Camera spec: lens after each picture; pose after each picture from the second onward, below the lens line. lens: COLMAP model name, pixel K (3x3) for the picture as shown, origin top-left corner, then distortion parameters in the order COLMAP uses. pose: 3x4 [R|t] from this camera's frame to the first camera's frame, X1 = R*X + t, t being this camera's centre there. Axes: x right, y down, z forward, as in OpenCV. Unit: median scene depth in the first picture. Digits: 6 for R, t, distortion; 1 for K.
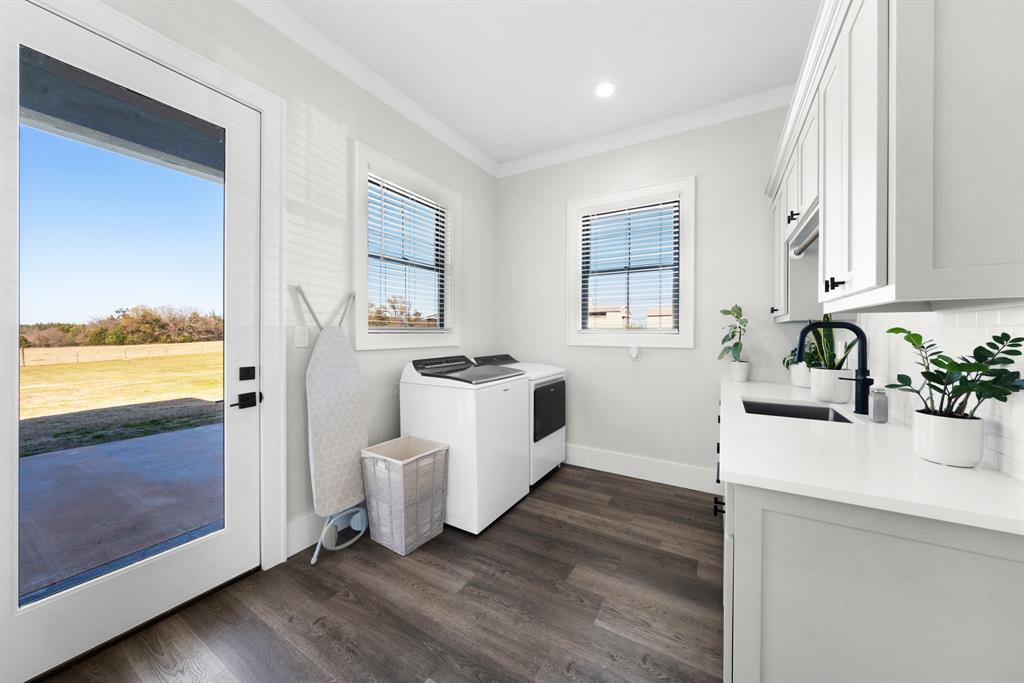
lens RADIAL K [[354.5, 0, 514.5], [0, 354.5, 334.6], [0, 0, 1]] dist [-0.002657, 0.000752]
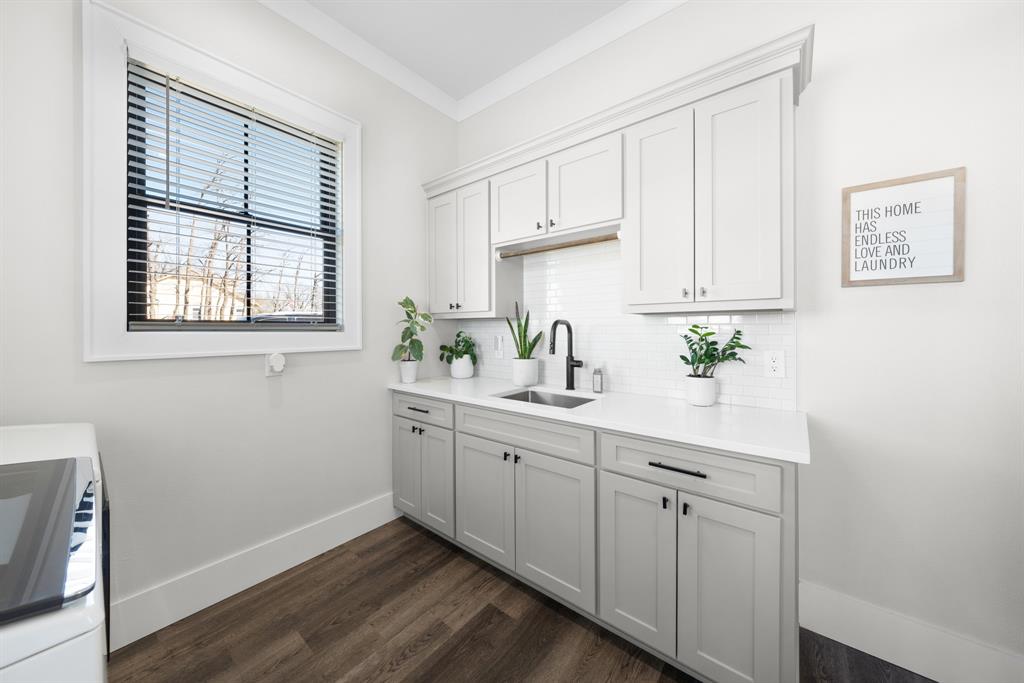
lens RADIAL K [[354.5, 0, 519.3], [0, 354.5, 326.8], [0, 0, 1]] dist [-0.002657, 0.000752]
pose [[0.146058, 0.002768, 0.989272, -0.214744], [0.010285, 0.999938, -0.004316, -0.002132], [-0.989223, 0.010805, 0.146020, 0.591736]]
